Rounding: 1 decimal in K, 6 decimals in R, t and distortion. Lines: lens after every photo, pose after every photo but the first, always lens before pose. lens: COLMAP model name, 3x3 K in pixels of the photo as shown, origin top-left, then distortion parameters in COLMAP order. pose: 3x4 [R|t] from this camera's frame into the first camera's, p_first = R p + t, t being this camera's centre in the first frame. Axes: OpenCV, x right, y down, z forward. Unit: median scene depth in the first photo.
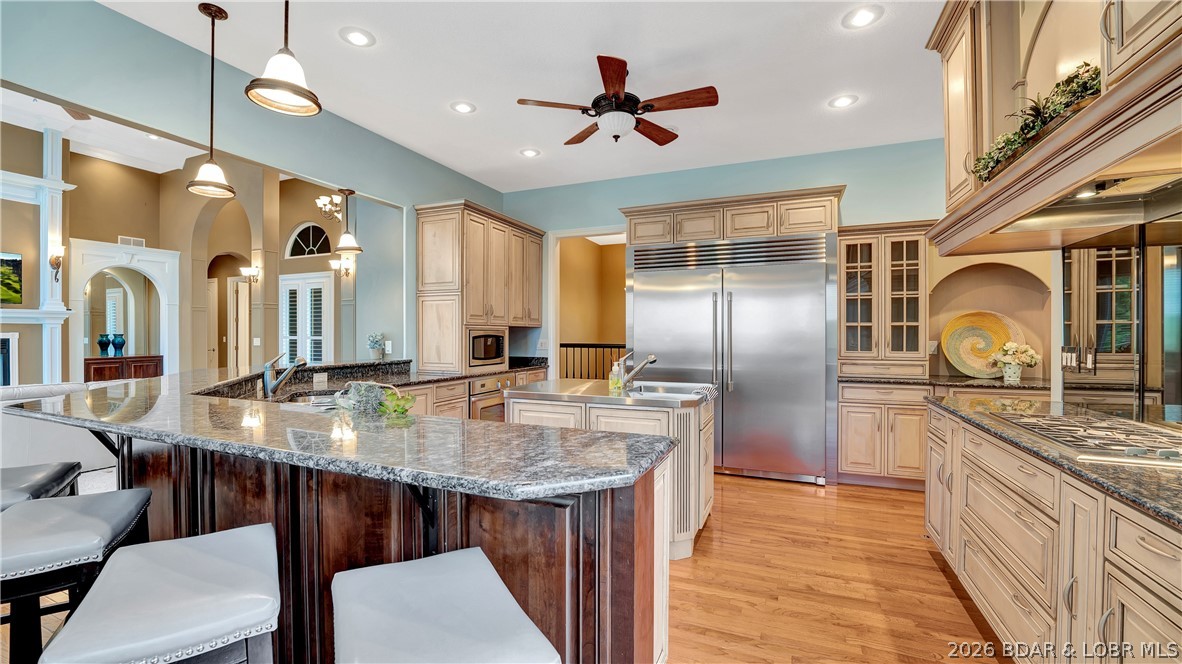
lens RADIAL K [[492.4, 0, 588.6], [0, 492.4, 339.9], [0, 0, 1]] dist [-0.000598, 0.000120]
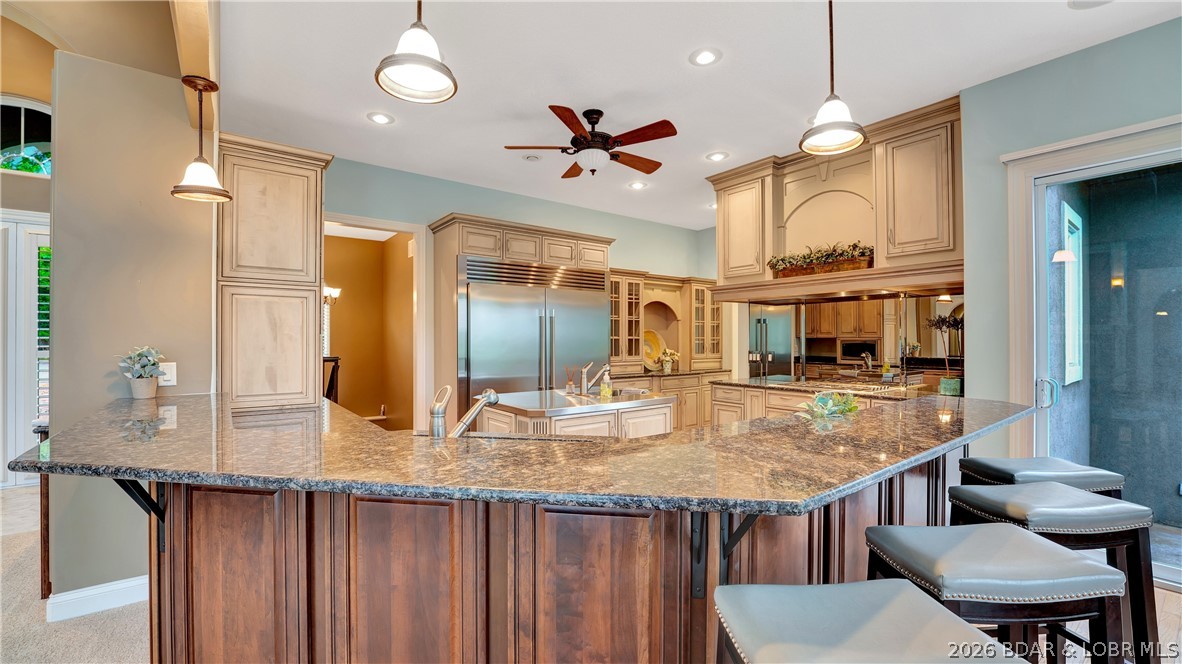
lens RADIAL K [[492.4, 0, 588.6], [0, 492.4, 339.9], [0, 0, 1]] dist [-0.000598, 0.000120]
pose [[0.496373, 0.001762, 0.868108, -0.732489], [0.007187, 0.999955, -0.006140, -0.017903], [-0.868080, 0.009287, 0.496338, 0.365780]]
